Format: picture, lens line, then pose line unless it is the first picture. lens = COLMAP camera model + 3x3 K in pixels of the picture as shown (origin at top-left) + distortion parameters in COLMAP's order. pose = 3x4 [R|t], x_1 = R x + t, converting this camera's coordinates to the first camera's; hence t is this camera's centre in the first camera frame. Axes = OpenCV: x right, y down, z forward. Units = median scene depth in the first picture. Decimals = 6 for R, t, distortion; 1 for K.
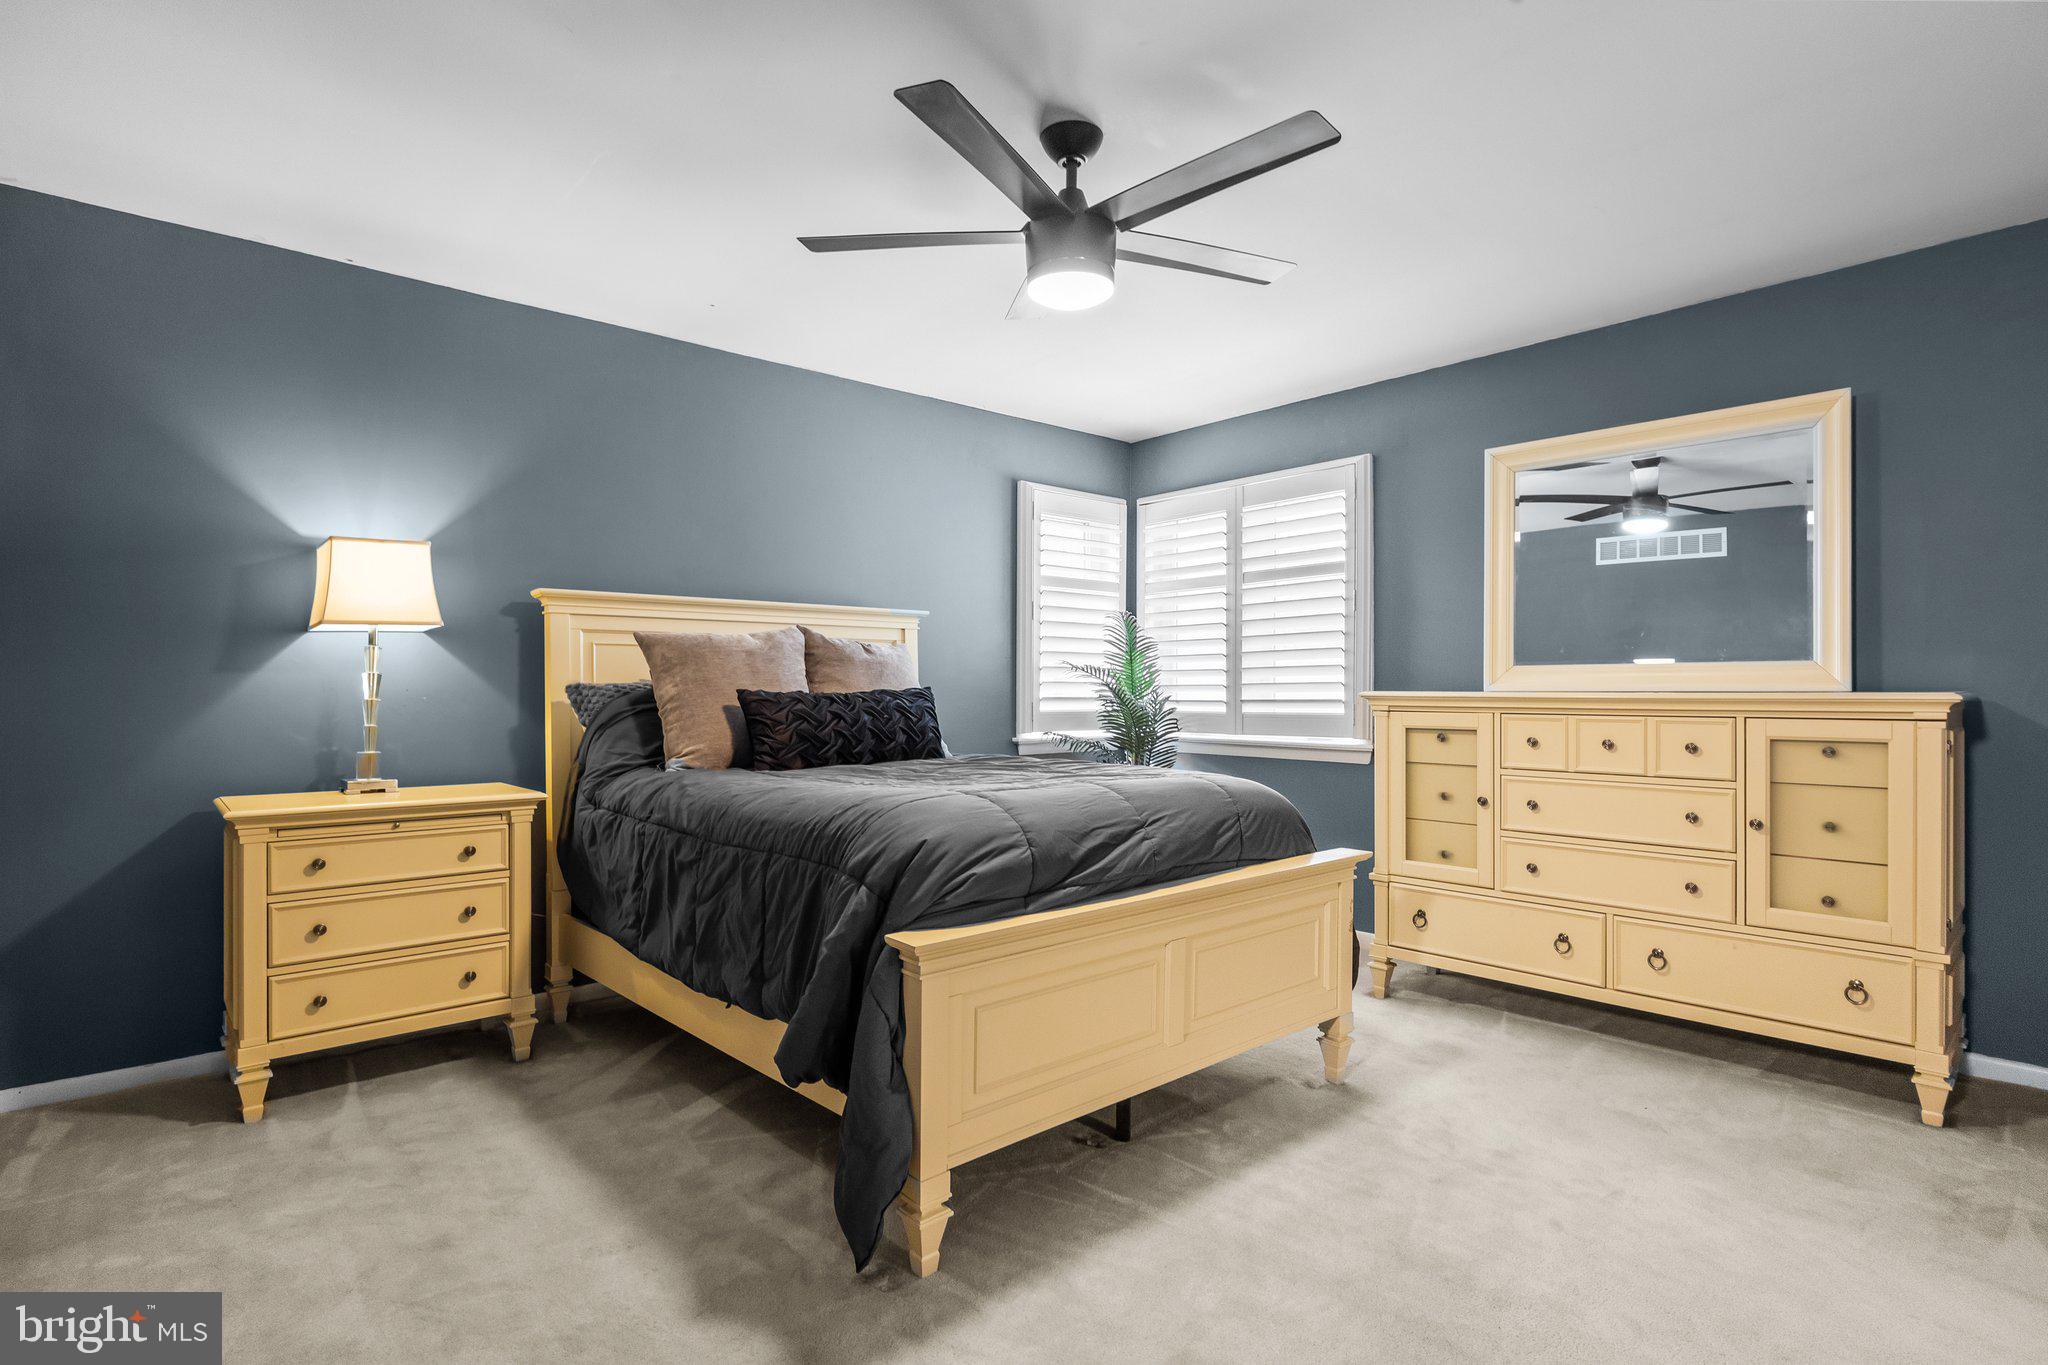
lens RADIAL K [[1053.2, 0, 1024.0], [0, 1053.2, 682.5], [0, 0, 1]] dist [-0.001793, -0.000084]
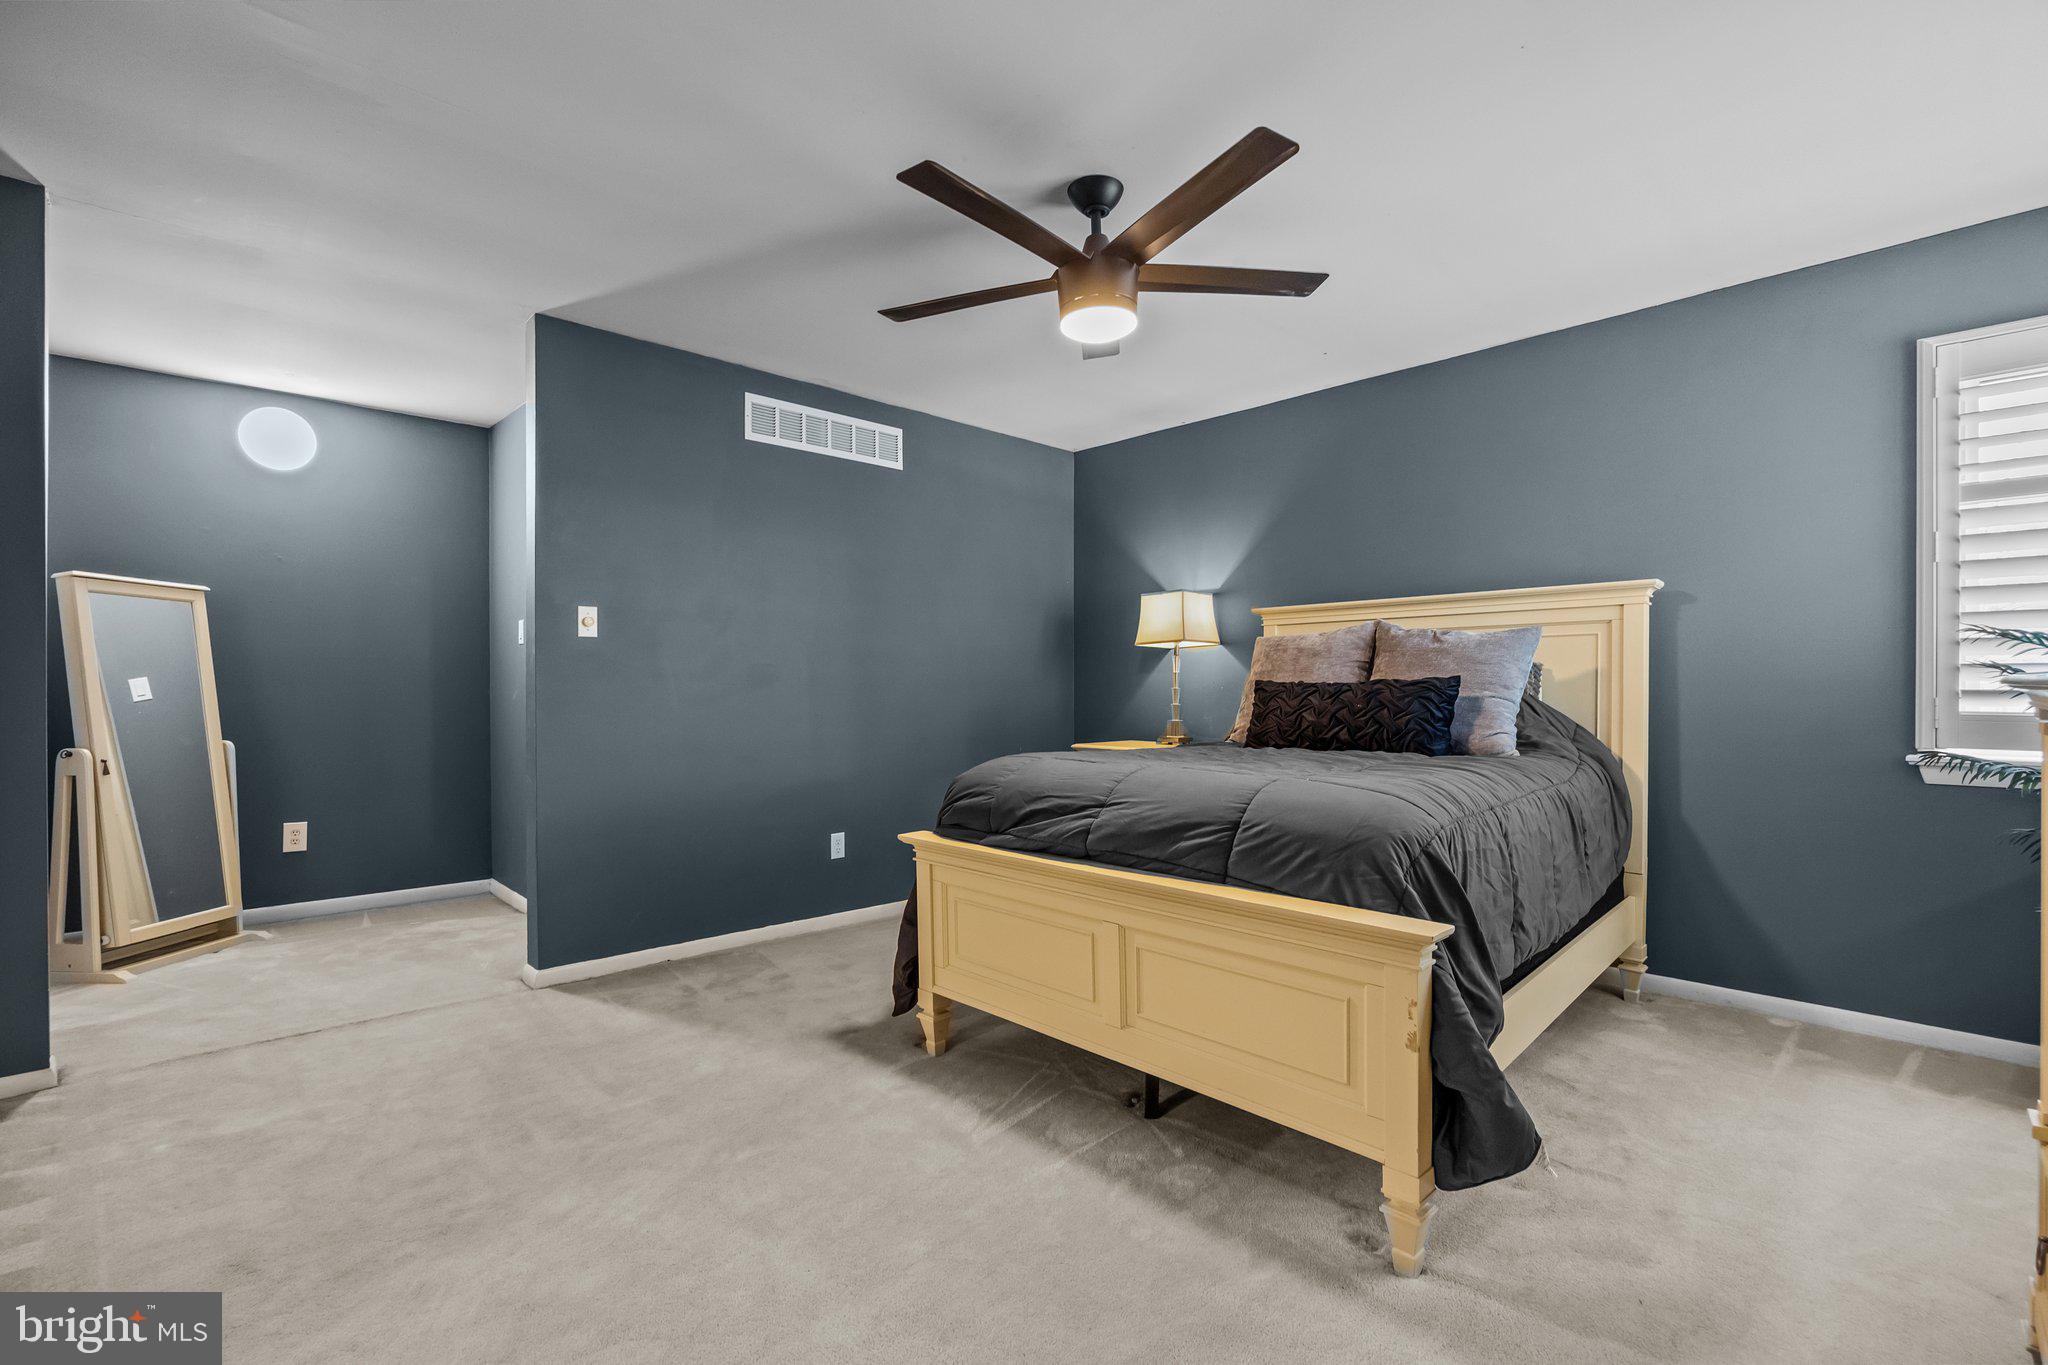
lens RADIAL K [[908.6, 0, 1024.0], [0, 908.6, 682.5], [0, 0, 1]] dist [0.000527, -0.000054]
pose [[0.022859, -0.005941, -0.999721, 0.953043], [0.009016, 0.999943, -0.005736, 0.015662], [0.999698, -0.008883, 0.022912, 0.839753]]
